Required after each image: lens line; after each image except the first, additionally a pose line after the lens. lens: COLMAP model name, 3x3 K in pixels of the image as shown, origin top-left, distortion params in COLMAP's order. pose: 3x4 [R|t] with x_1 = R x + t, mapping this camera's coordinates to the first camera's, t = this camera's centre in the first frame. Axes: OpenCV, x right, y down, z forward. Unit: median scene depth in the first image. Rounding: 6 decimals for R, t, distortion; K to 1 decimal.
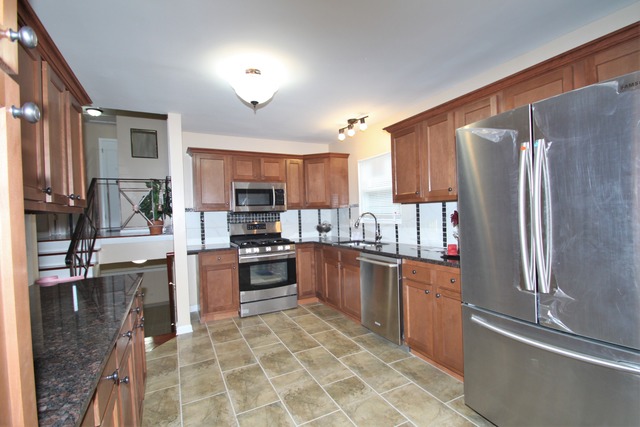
lens RADIAL K [[298.0, 0, 329.3], [0, 298.0, 213.2], [0, 0, 1]] dist [-0.003642, -0.004219]
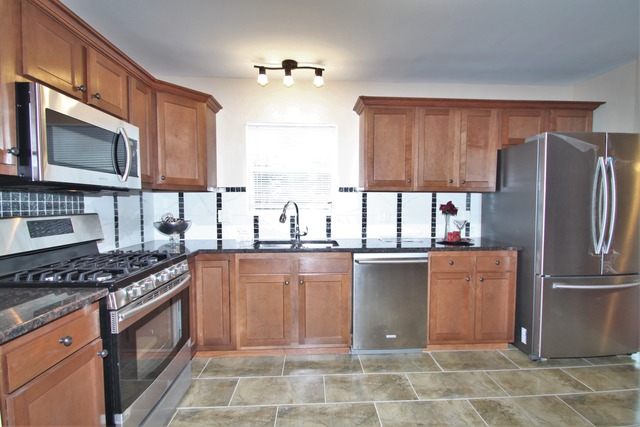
lens RADIAL K [[298.0, 0, 322.7], [0, 298.0, 215.5], [0, 0, 1]] dist [-0.003642, -0.004219]
pose [[0.421158, -0.008730, 0.906945, -0.650225], [-0.014646, 0.999758, 0.016424, 0.027518], [-0.906869, -0.020200, 0.420928, 0.824465]]
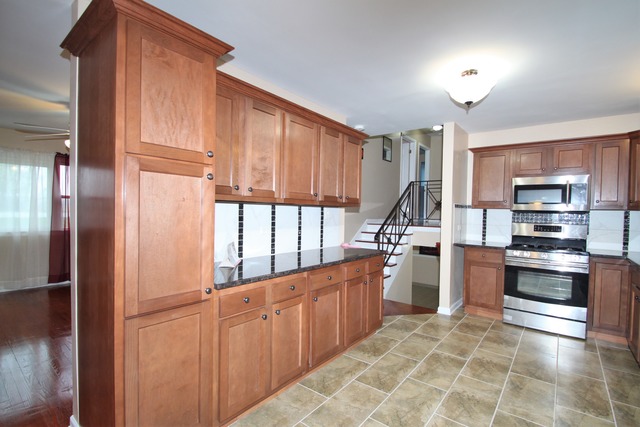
lens RADIAL K [[298.0, 0, 325.3], [0, 298.0, 214.2], [0, 0, 1]] dist [-0.003642, -0.004219]
pose [[0.409635, 0.048086, -0.910981, 0.412202], [-0.028718, 0.998795, 0.039808, -0.017905], [0.911797, 0.009855, 0.410523, 0.120245]]
